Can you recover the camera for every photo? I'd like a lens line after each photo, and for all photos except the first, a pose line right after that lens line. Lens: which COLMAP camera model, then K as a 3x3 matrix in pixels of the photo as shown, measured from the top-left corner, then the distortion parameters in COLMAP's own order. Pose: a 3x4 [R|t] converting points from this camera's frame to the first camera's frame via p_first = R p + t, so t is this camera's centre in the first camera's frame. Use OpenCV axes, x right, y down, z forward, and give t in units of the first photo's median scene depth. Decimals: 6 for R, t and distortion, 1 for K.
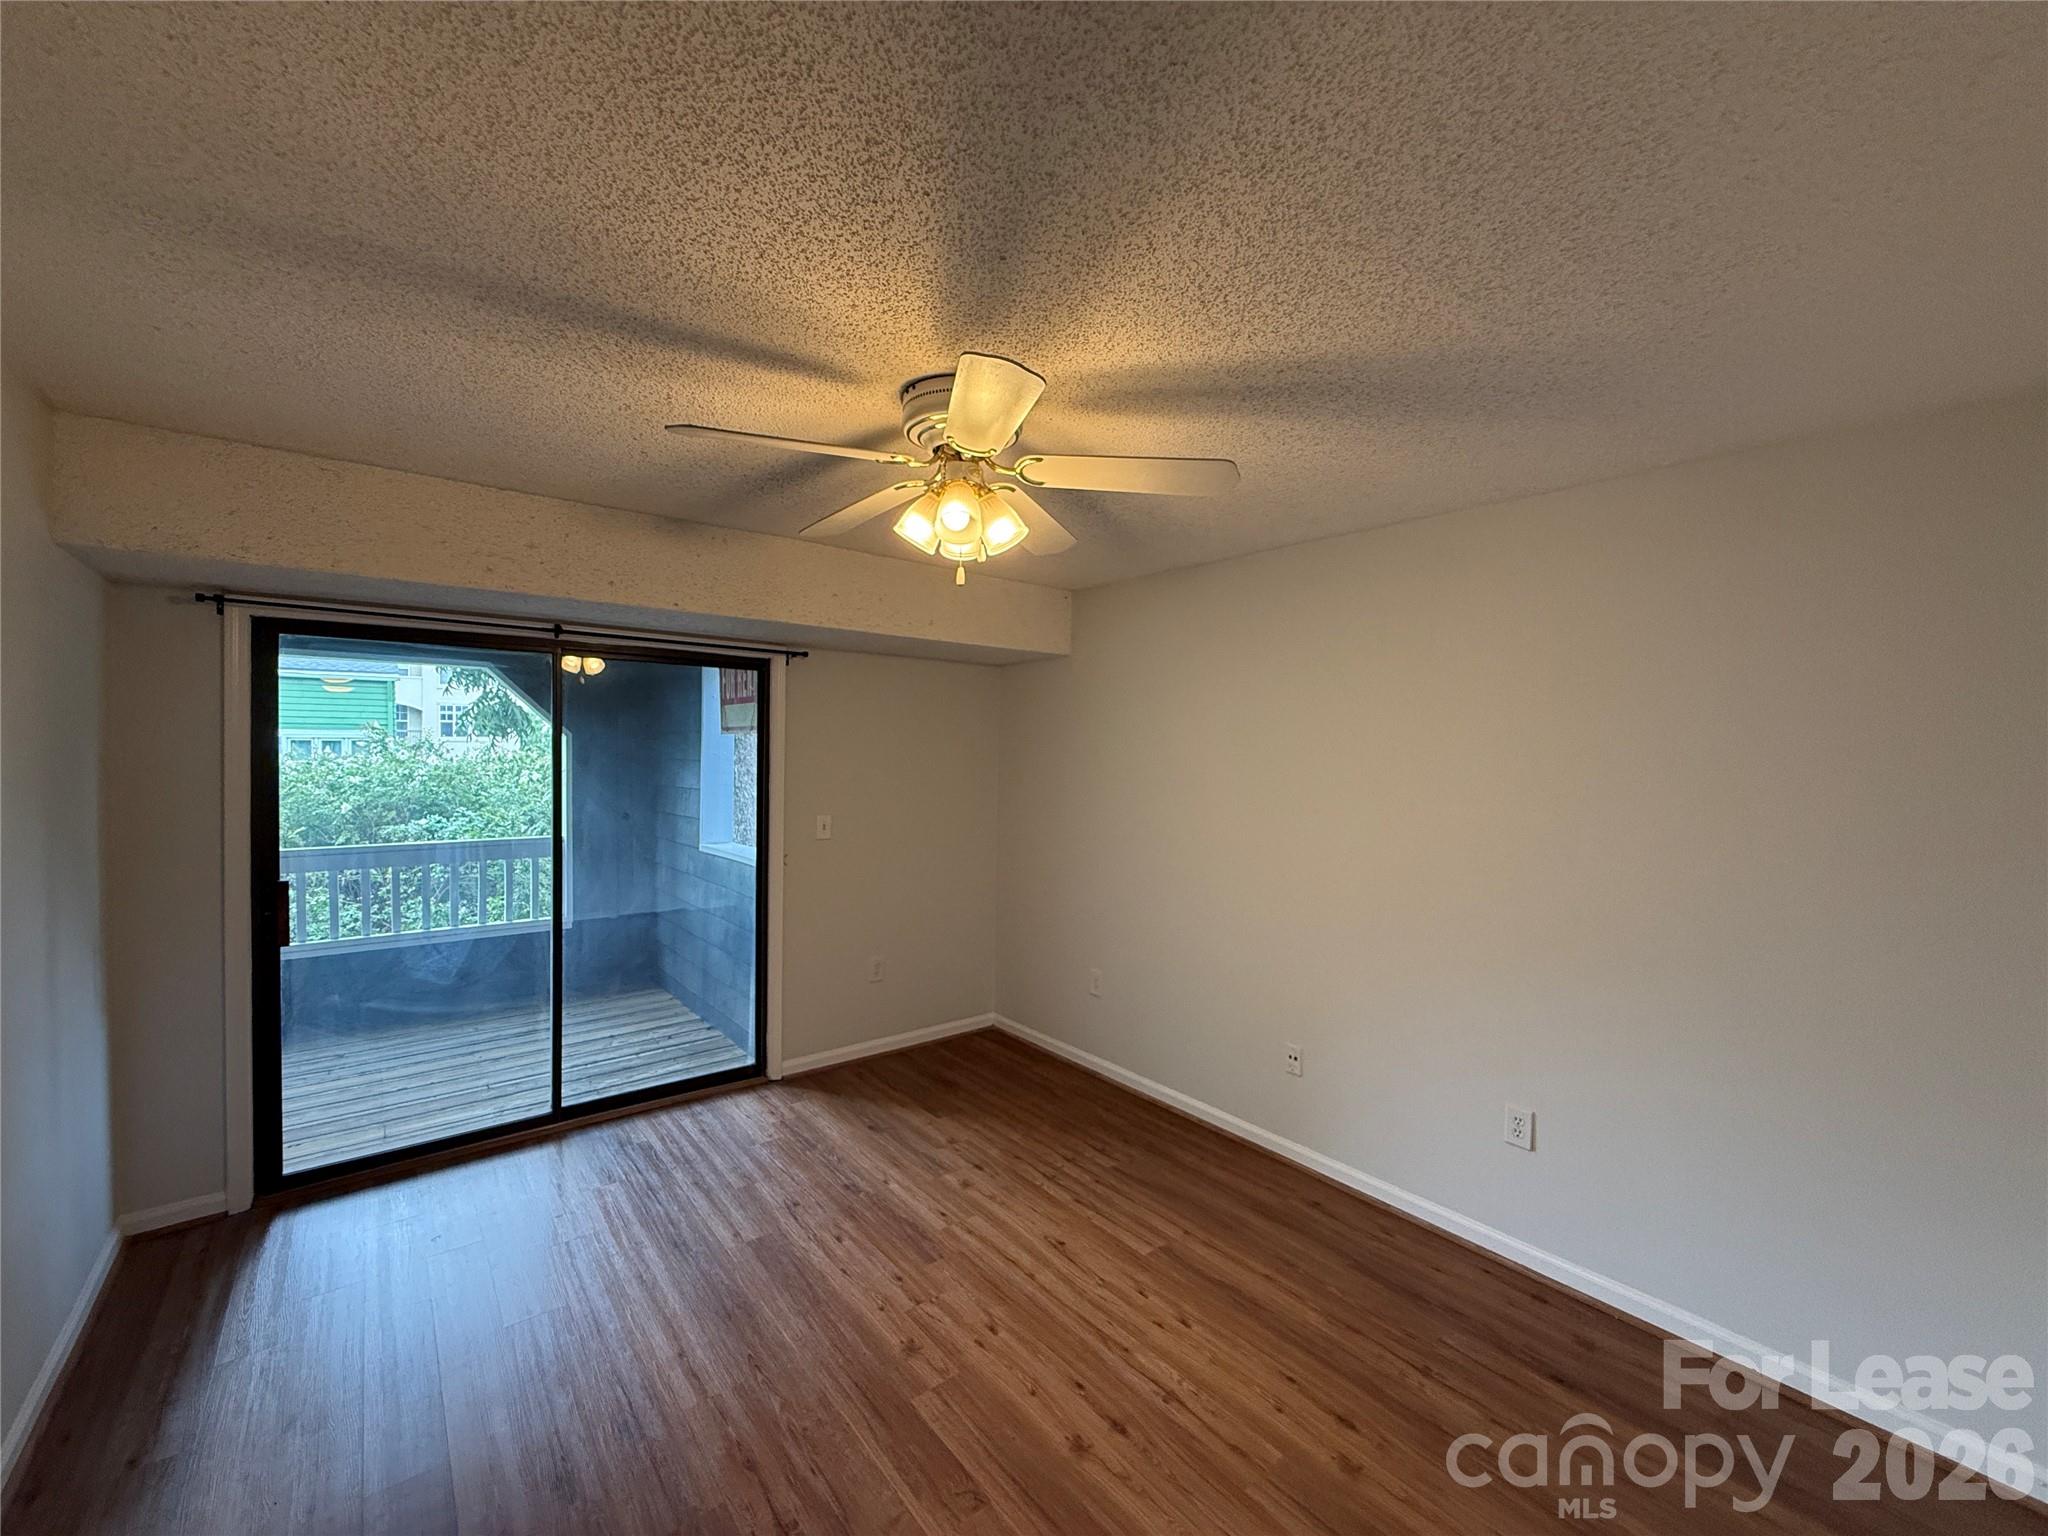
lens RADIAL K [[818.5, 0, 1022.1], [0, 818.5, 769.9], [0, 0, 1]] dist [-0.001184, -0.000238]
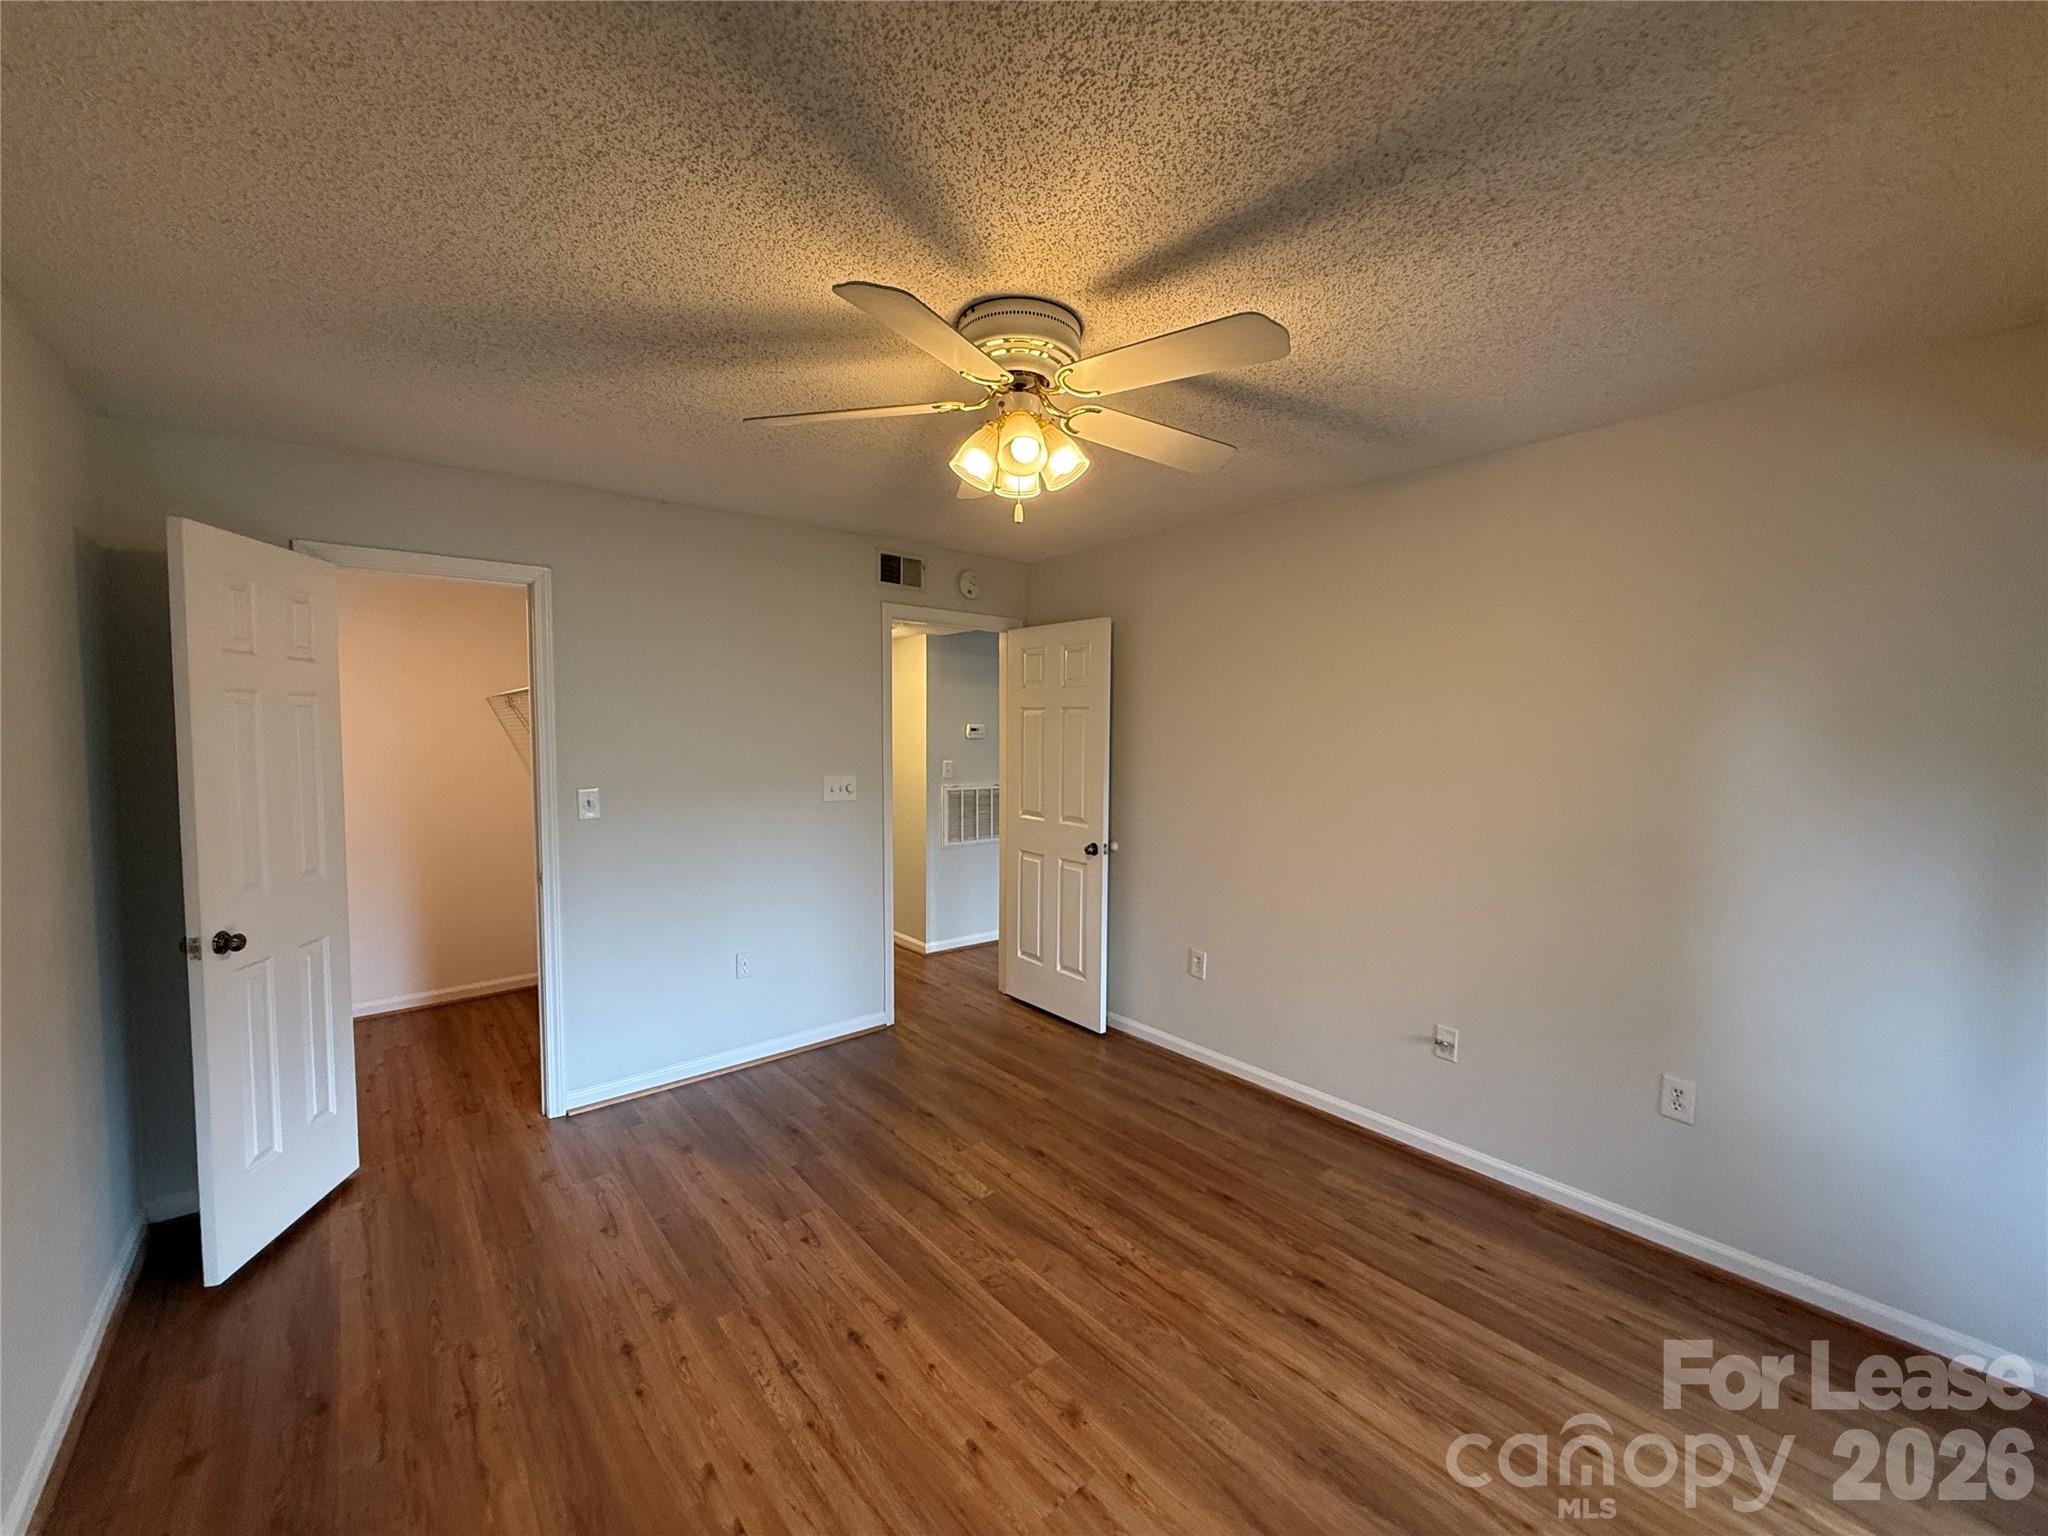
lens RADIAL K [[818.5, 0, 1022.1], [0, 818.5, 769.9], [0, 0, 1]] dist [-0.001184, -0.000238]
pose [[-0.999737, -0.015740, -0.016704, -0.064043], [-0.017028, 0.996646, 0.080040, -0.010772], [0.015388, 0.080303, -0.996652, 1.879964]]
